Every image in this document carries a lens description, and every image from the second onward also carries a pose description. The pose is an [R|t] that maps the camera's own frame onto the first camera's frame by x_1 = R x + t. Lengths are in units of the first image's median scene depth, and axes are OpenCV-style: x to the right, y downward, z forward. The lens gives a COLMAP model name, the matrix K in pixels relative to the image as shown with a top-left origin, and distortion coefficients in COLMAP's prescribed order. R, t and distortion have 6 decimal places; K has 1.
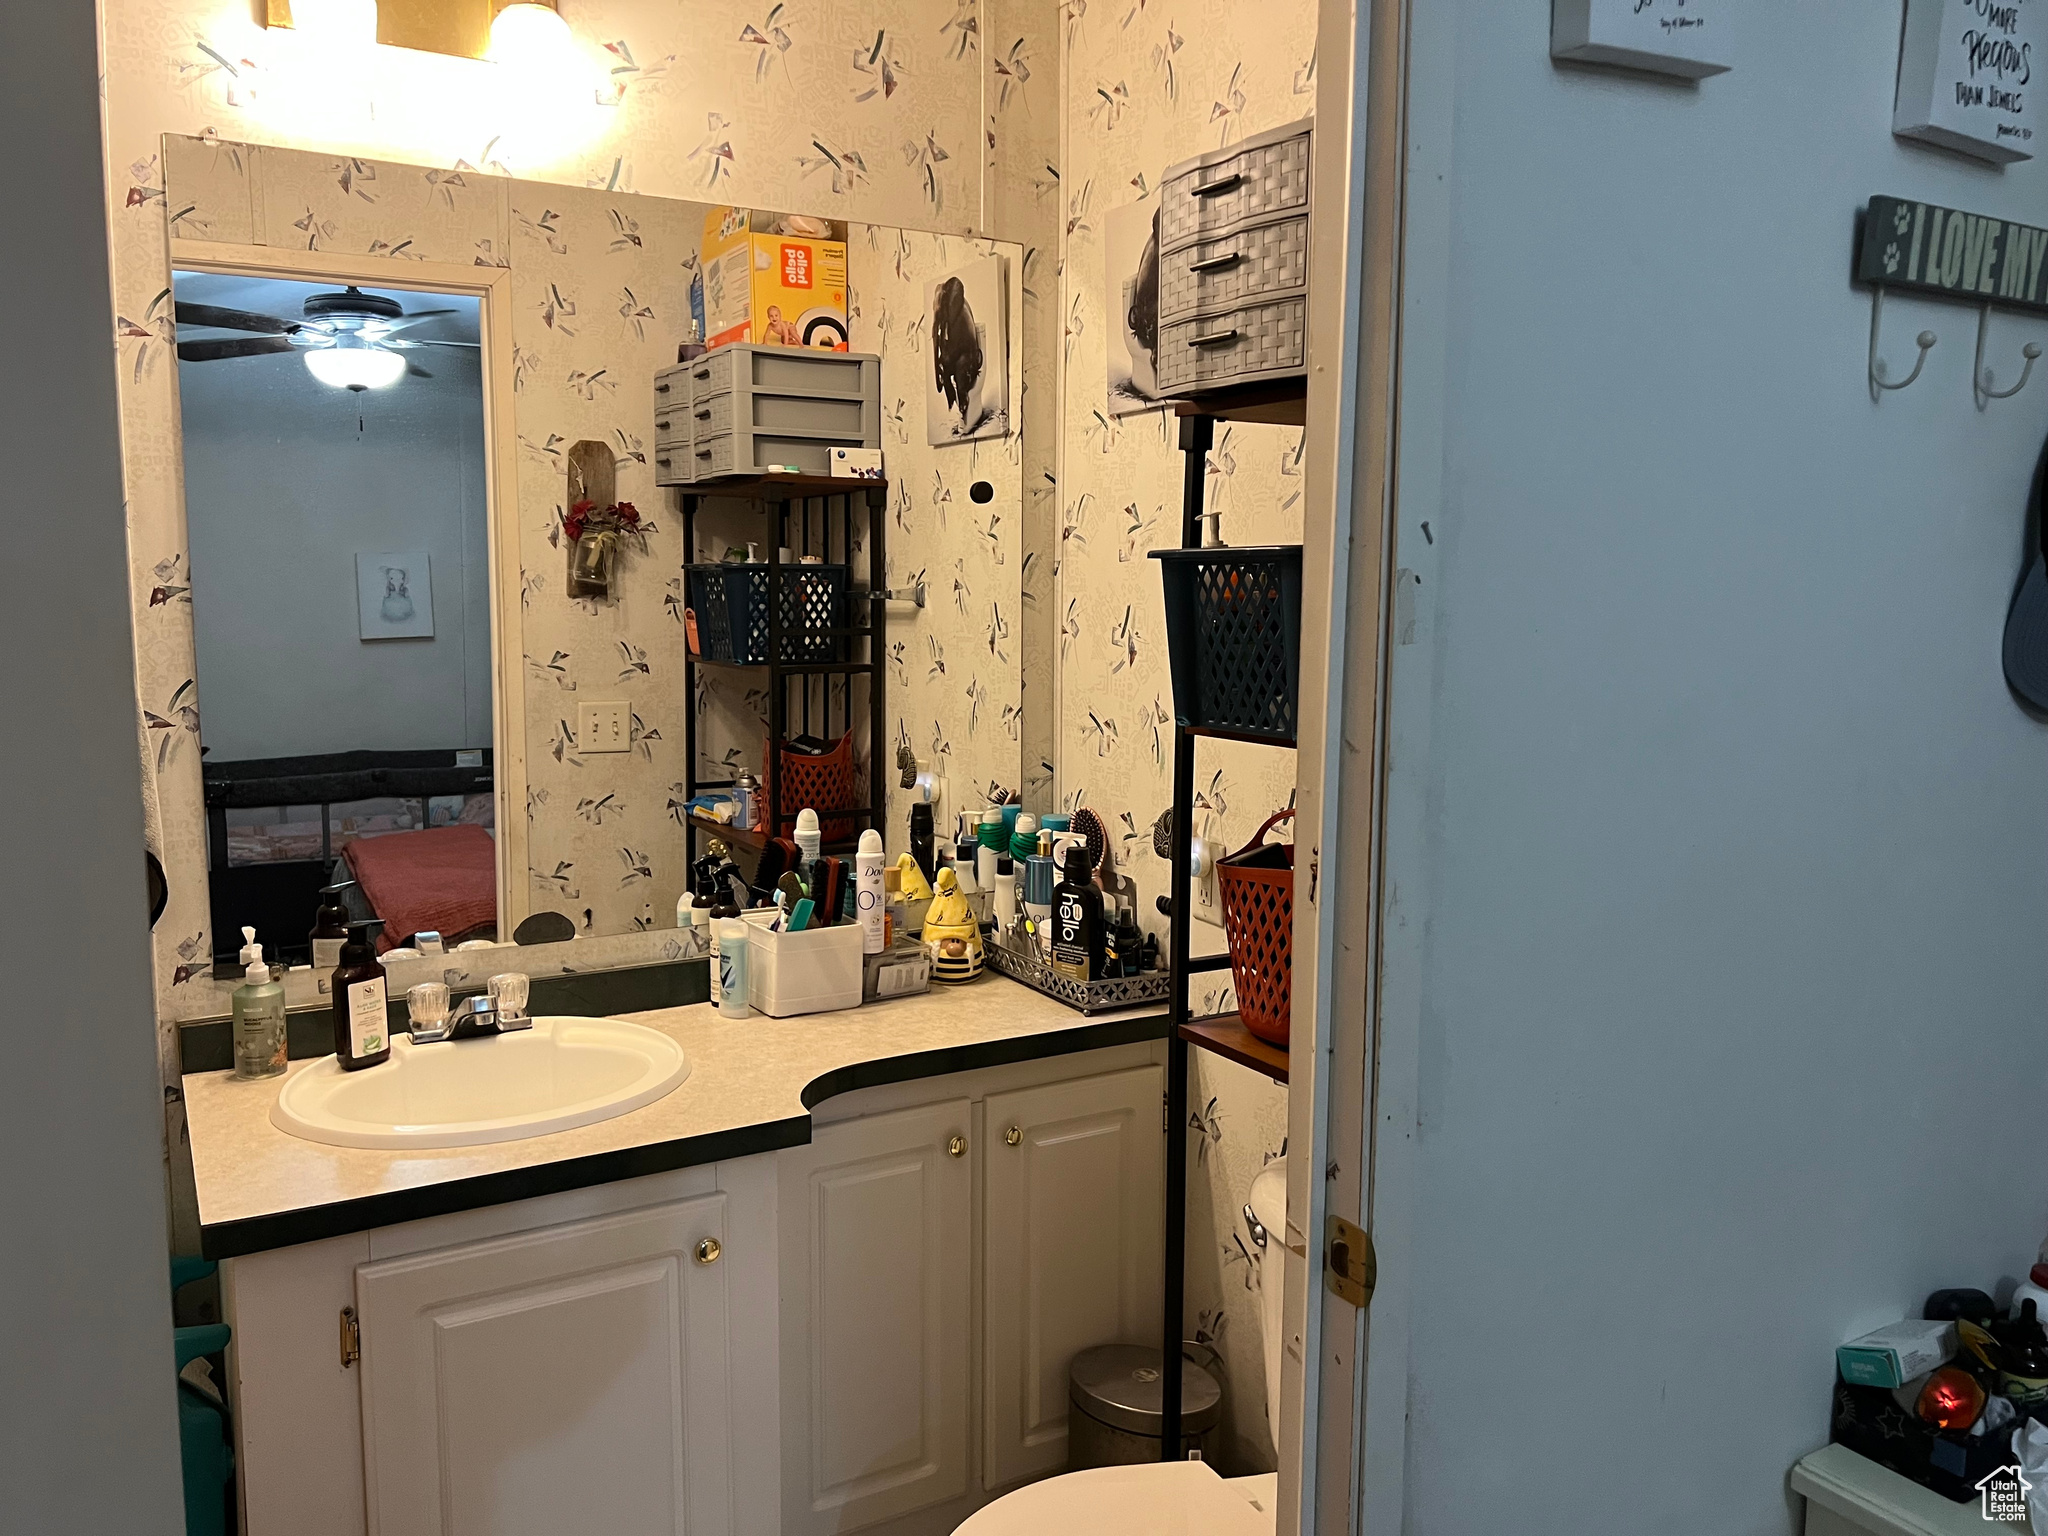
lens RADIAL K [[1569.2, 0, 1024.0], [0, 1569.2, 768.0], [0, 0, 1]] dist [-0.002713, -0.005852]
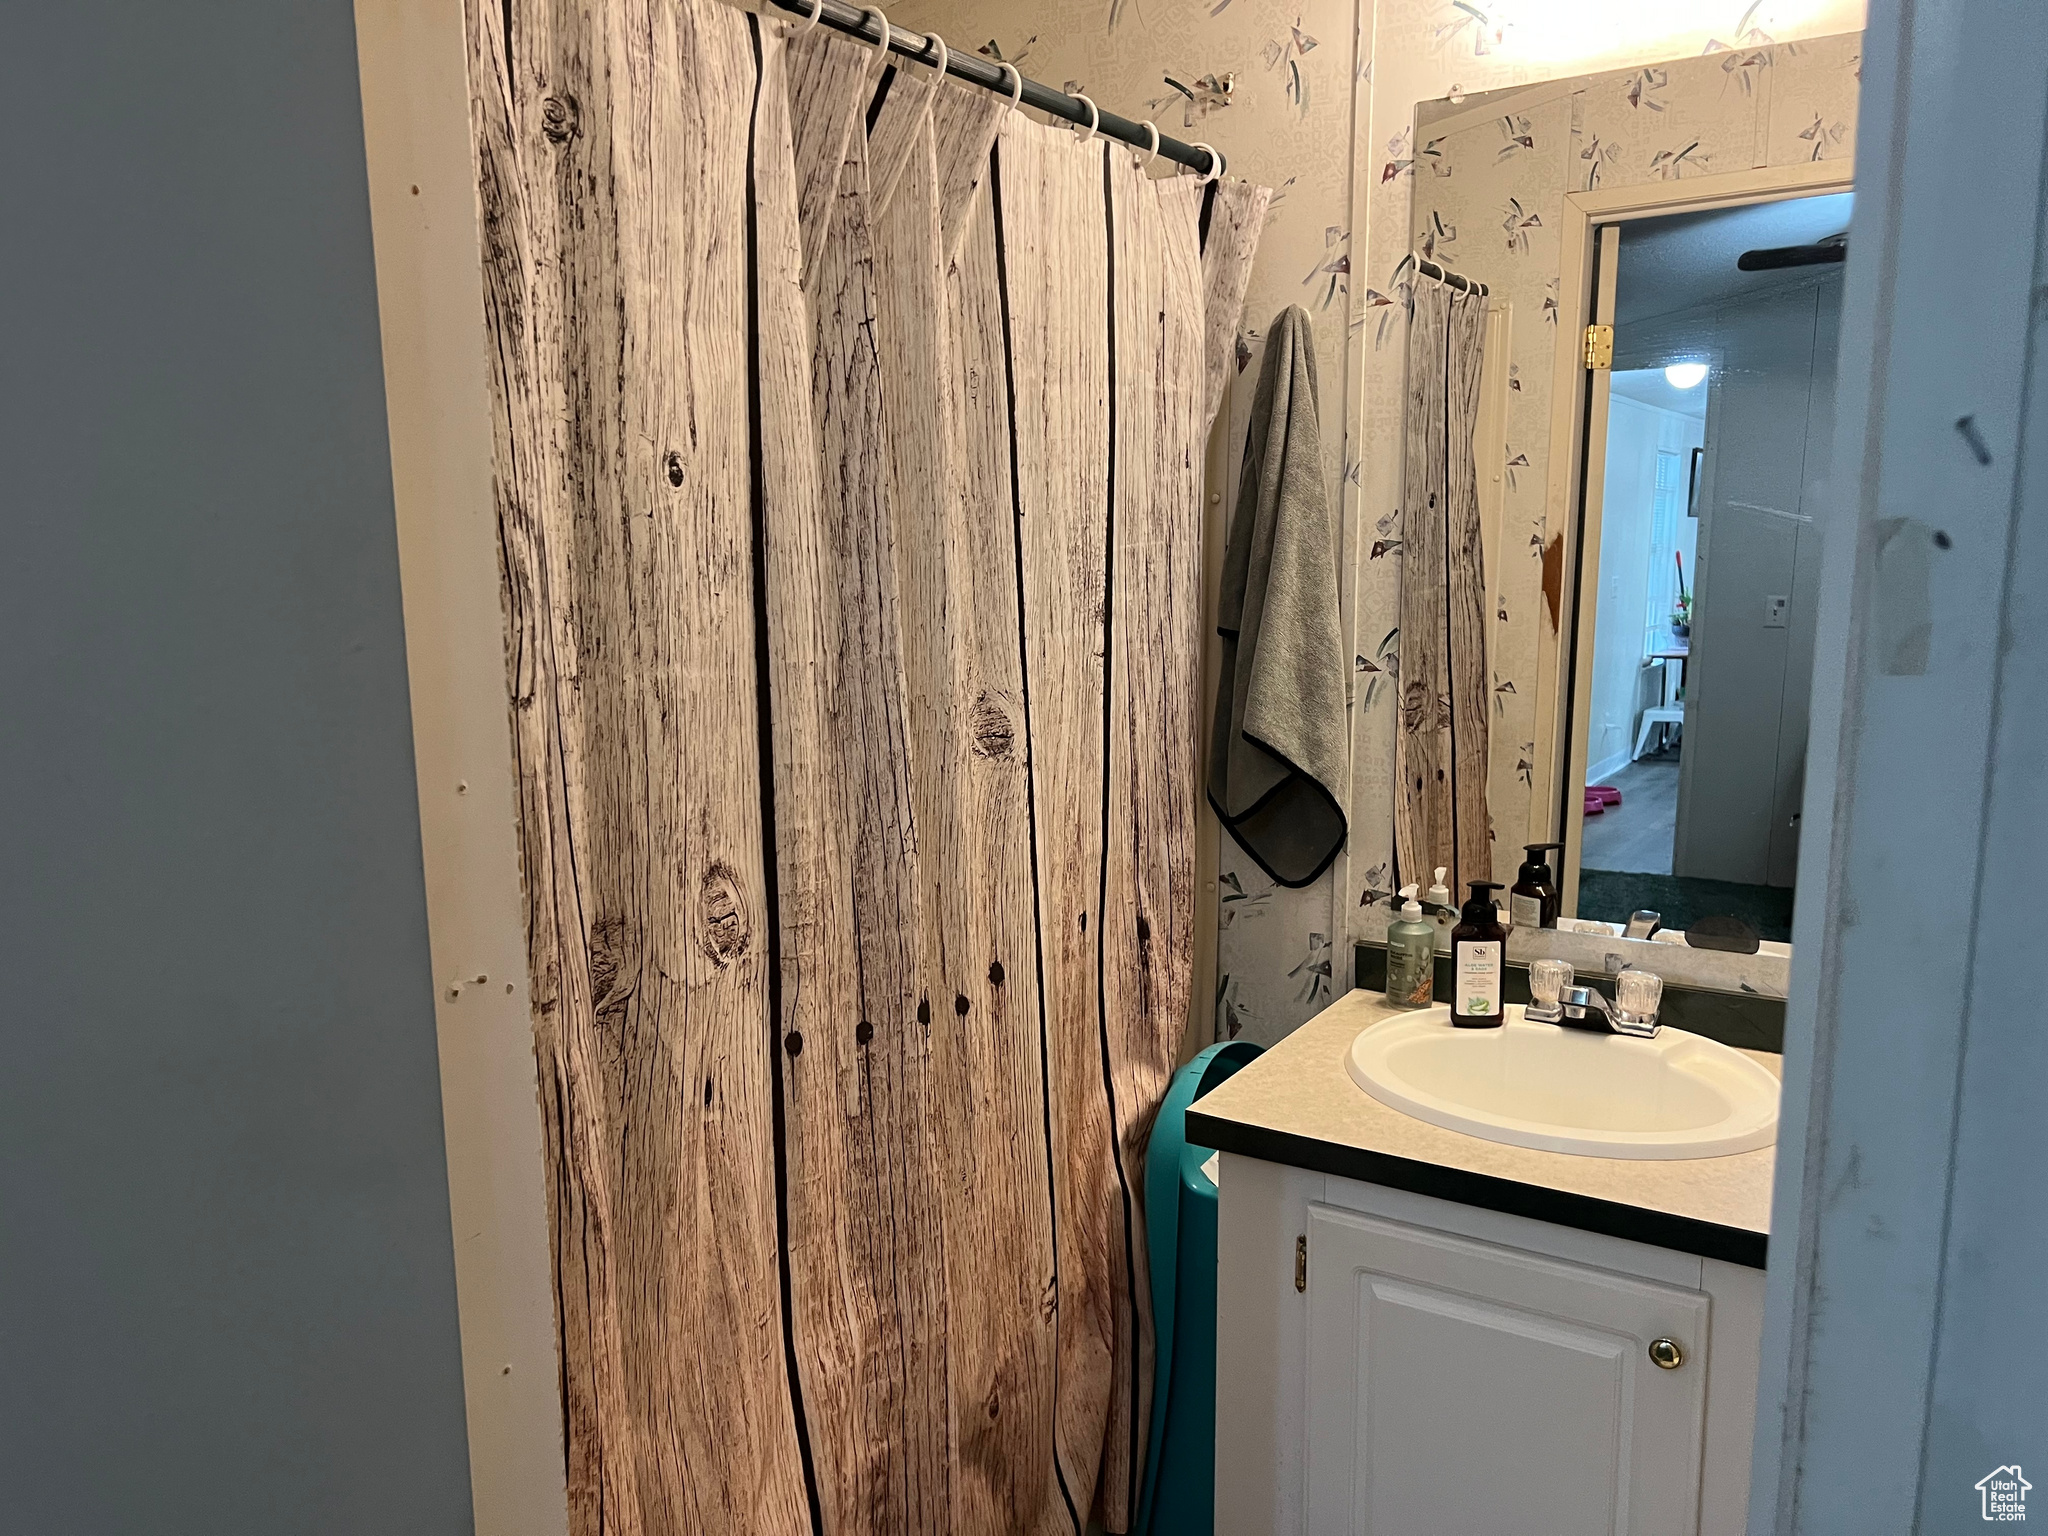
lens RADIAL K [[1537.1, 0, 1023.7], [0, 1537.1, 802.1], [0, 0, 1]] dist [0.003551, -0.004702]
pose [[0.438415, 0.145856, -0.886859, 0.308953], [-0.089108, 0.988936, 0.118594, -0.041723], [0.894345, 0.027032, 0.446561, 0.315414]]
